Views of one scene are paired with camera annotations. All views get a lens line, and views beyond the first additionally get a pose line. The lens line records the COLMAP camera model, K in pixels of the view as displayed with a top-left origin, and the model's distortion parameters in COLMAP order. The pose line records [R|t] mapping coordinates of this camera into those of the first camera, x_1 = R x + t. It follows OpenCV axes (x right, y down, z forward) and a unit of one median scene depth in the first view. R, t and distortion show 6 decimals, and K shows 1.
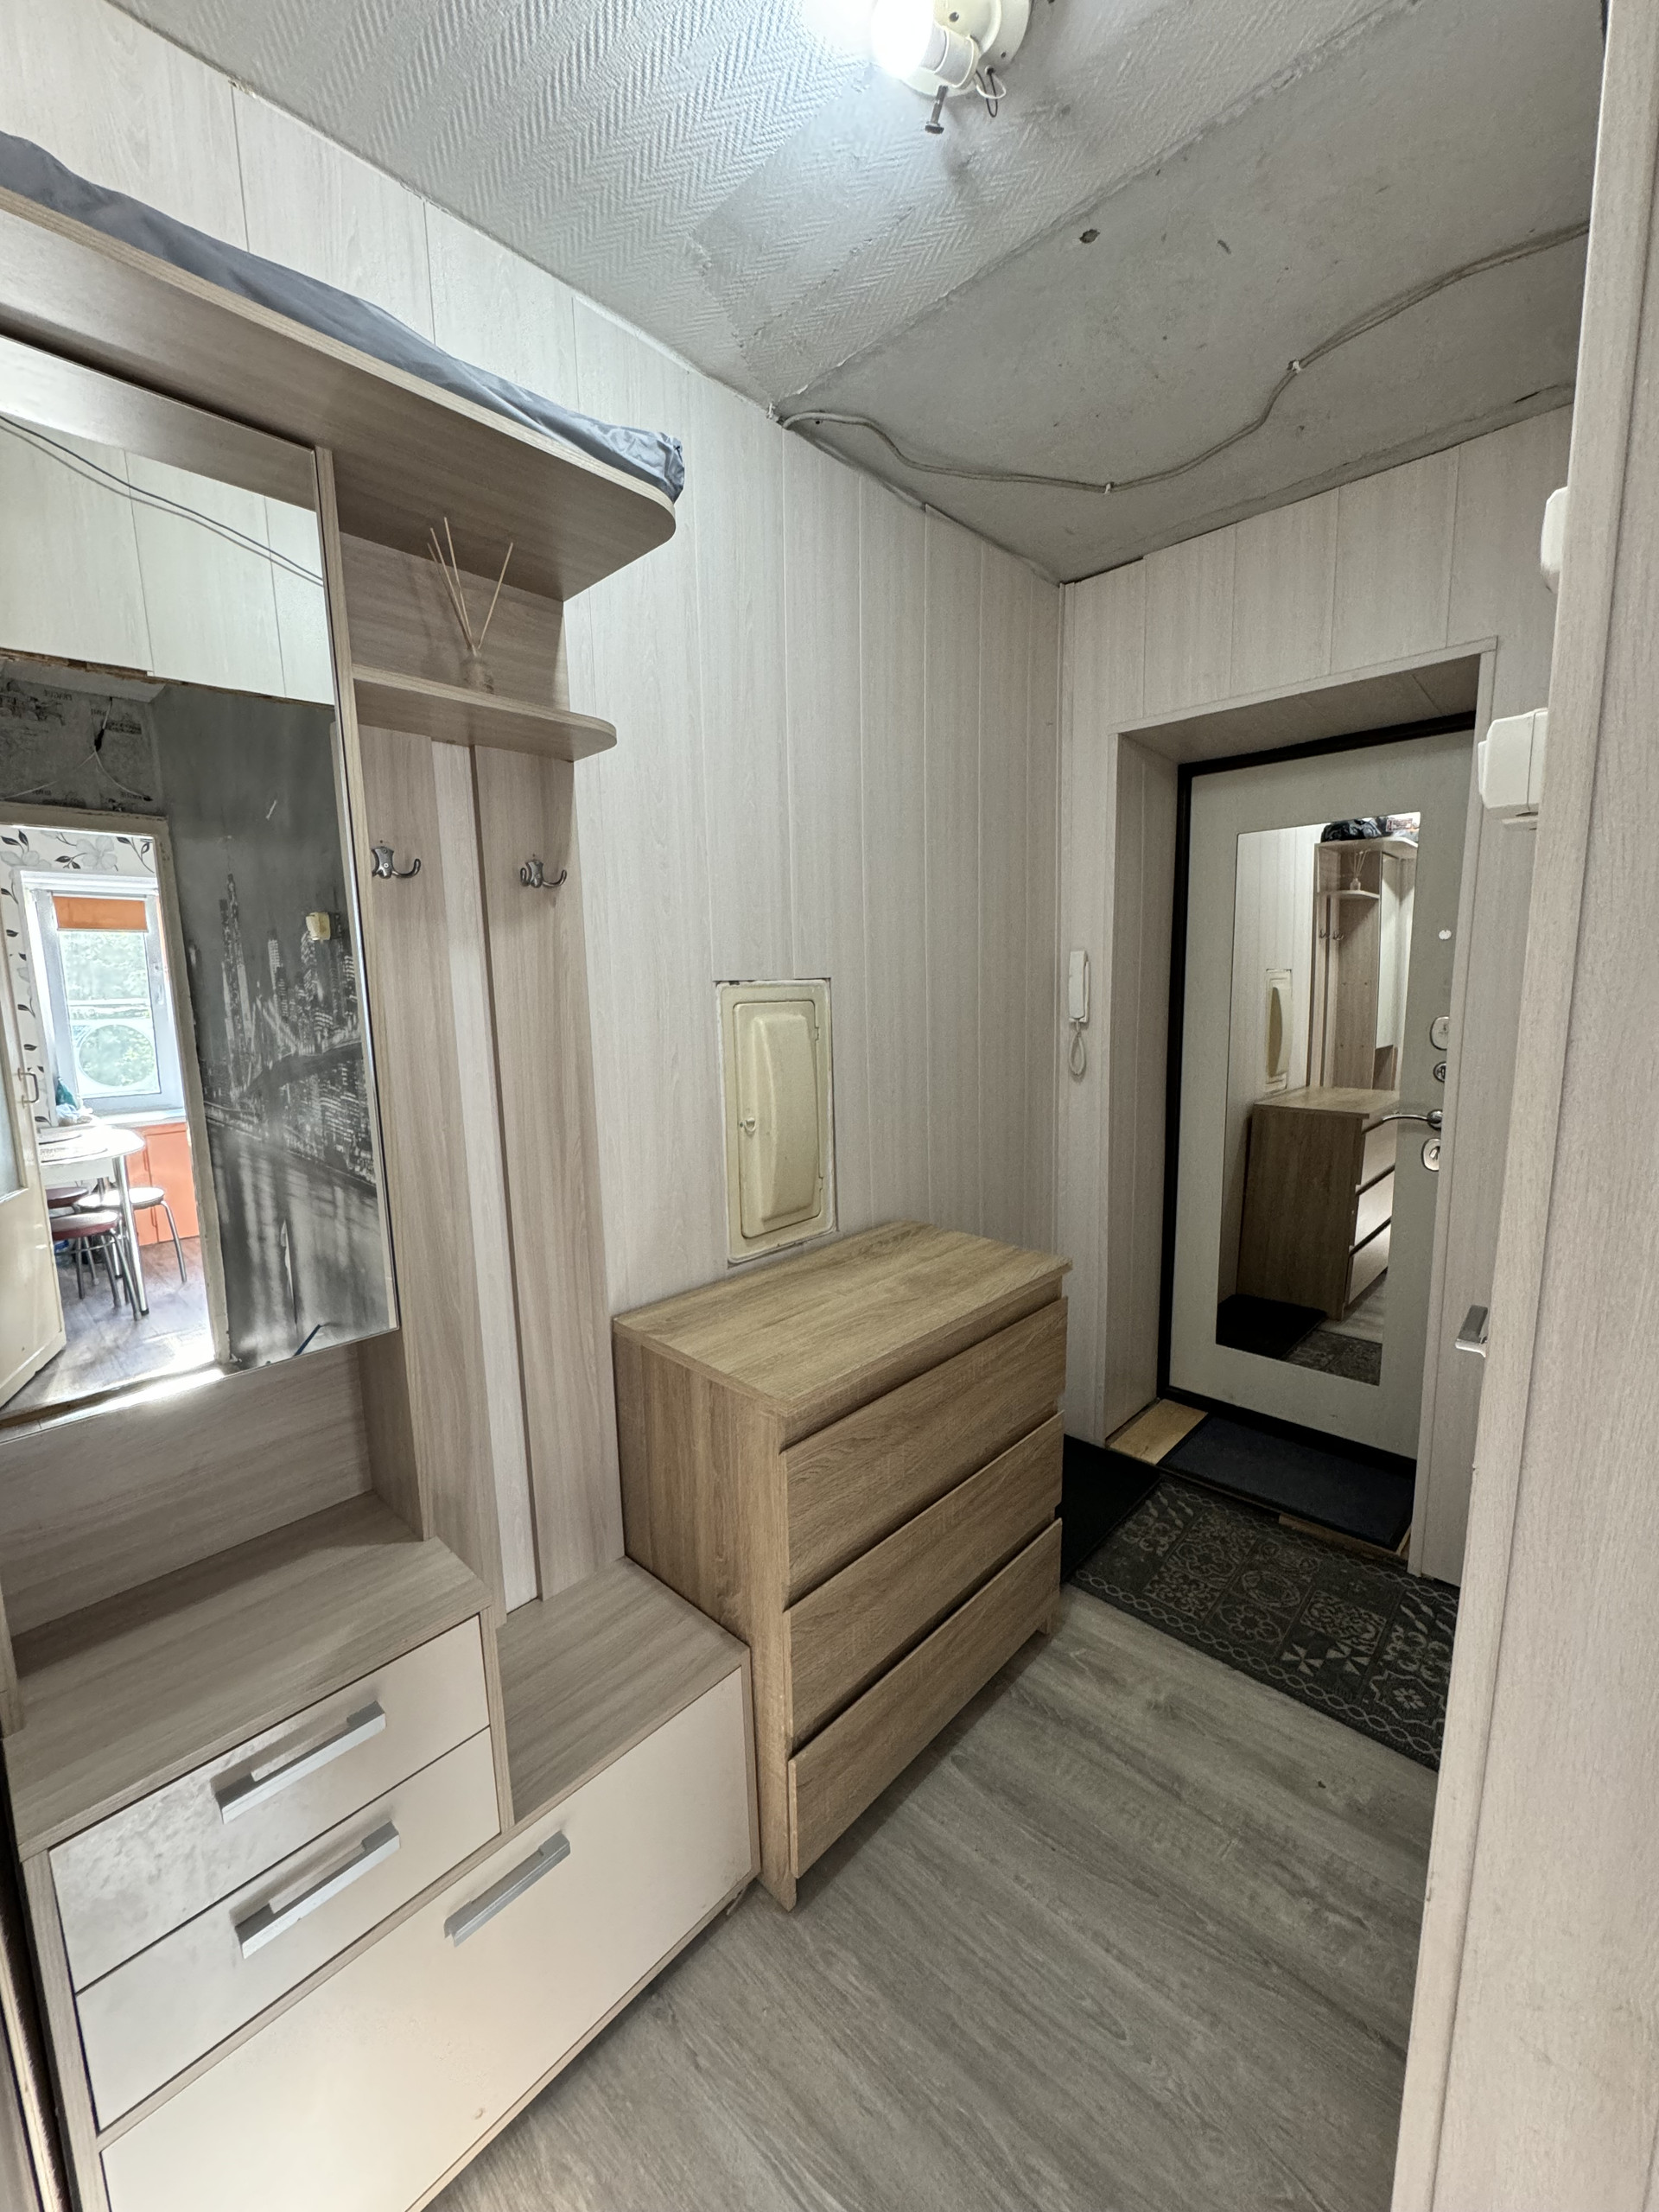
lens RADIAL K [[881.4, 0, 831.6], [0, 881.4, 1103.9], [0, 0, 1]] dist [-0.002730, 0.000164]
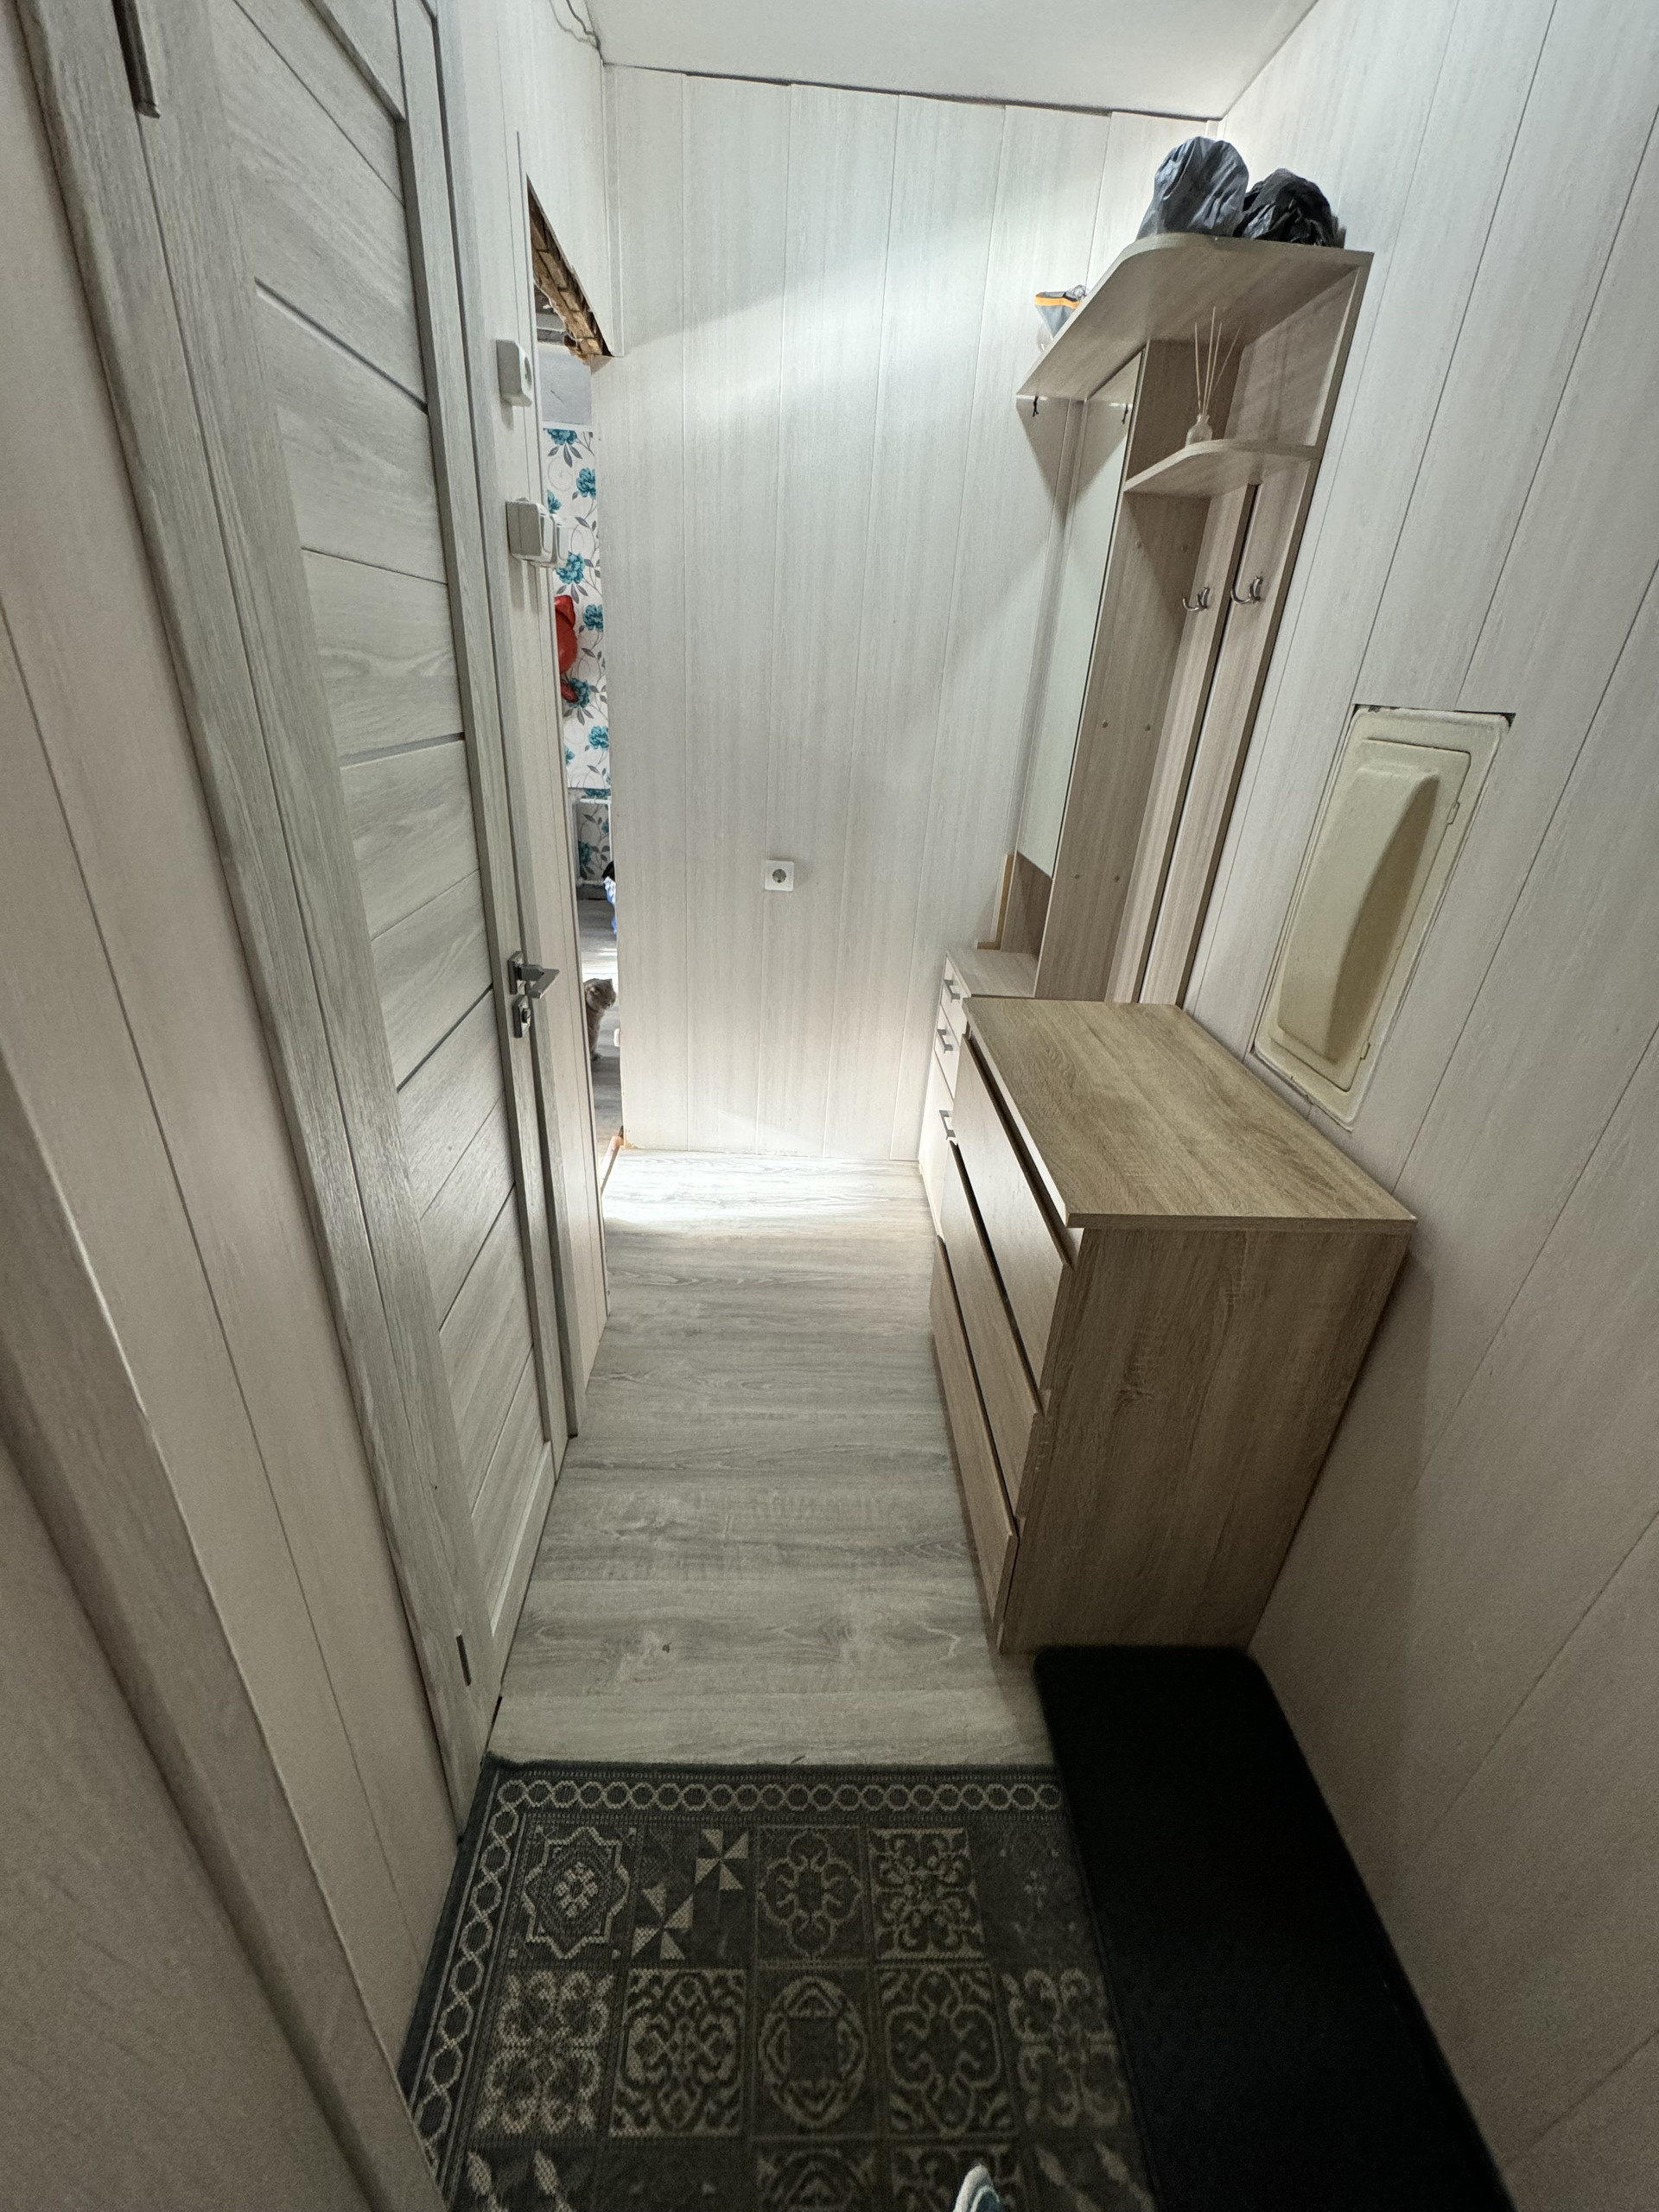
lens RADIAL K [[881.4, 0, 831.6], [0, 881.4, 1103.9], [0, 0, 1]] dist [-0.002730, 0.000164]
pose [[-0.701472, 0.296390, -0.648144, 0.764061], [-0.146946, 0.829736, 0.538466, -0.186265], [0.697384, 0.472961, -0.538483, 1.193042]]
